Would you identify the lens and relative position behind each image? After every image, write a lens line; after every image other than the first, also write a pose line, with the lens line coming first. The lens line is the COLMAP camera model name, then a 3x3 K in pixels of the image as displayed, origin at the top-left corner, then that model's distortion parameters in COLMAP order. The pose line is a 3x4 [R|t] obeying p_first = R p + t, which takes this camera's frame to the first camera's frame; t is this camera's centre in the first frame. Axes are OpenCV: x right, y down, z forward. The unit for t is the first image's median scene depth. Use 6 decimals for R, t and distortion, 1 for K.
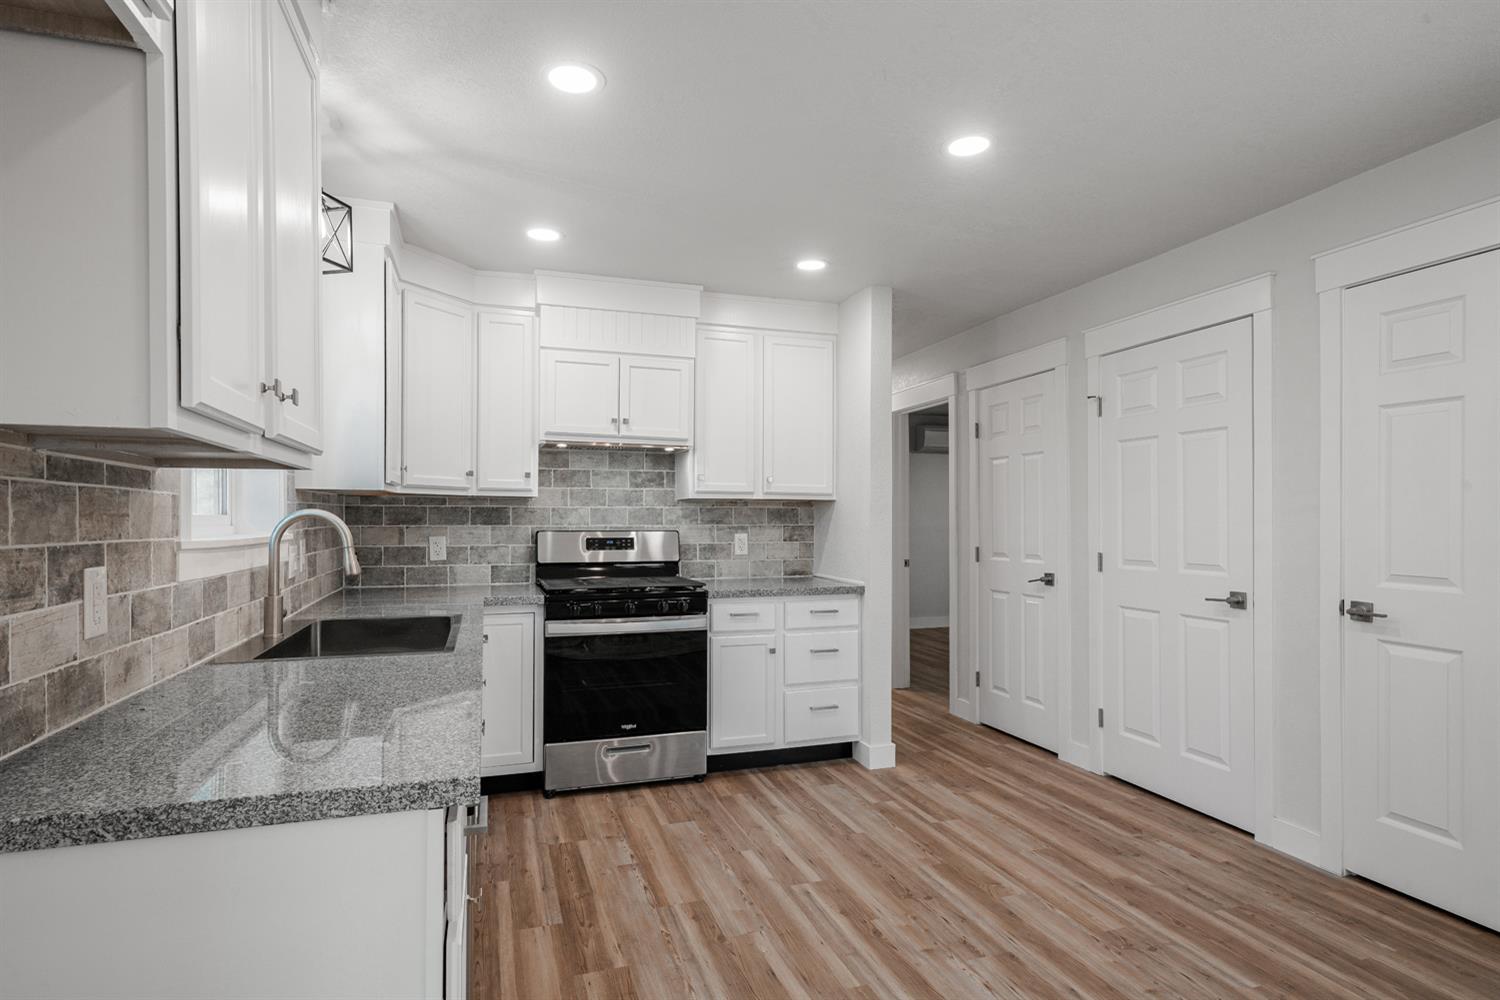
lens RADIAL K [[836.2, 0, 750.0], [0, 836.2, 500.0], [0, 0, 1]] dist [-0.002505, -0.001107]
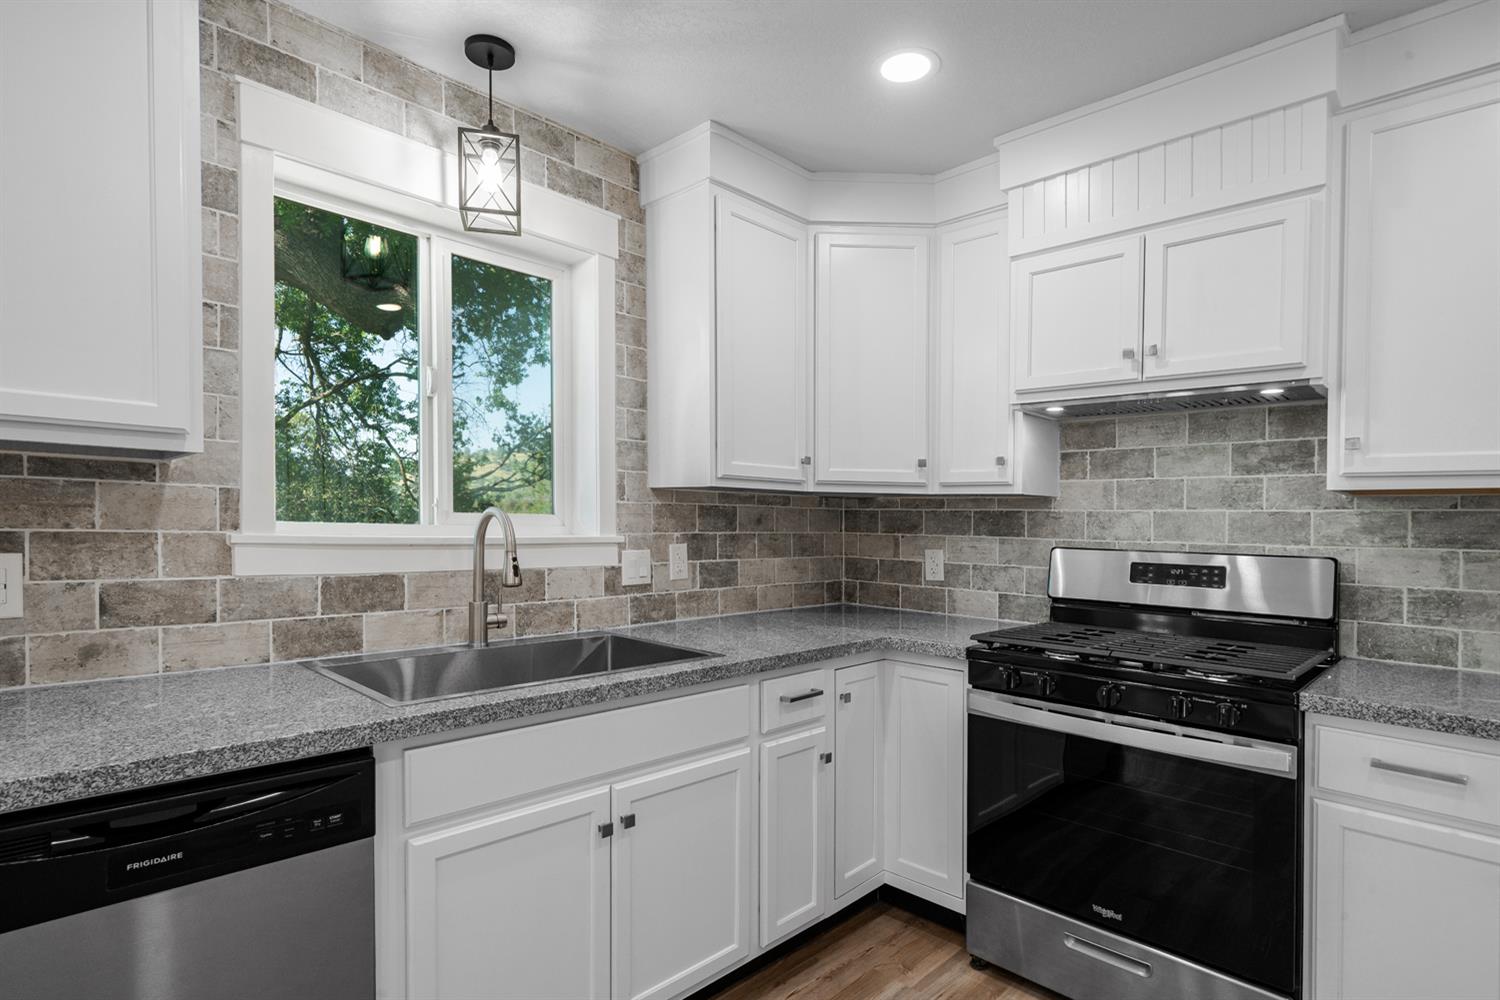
lens RADIAL K [[775.7, 0, 663.3], [0, 775.7, 528.2], [0, 0, 1]] dist [0.002591, 0.000440]
pose [[0.429830, 0.015517, -0.902776, 0.166015], [0.001048, 0.999843, 0.017685, 0.011520], [0.902909, -0.008547, 0.429747, 0.479112]]
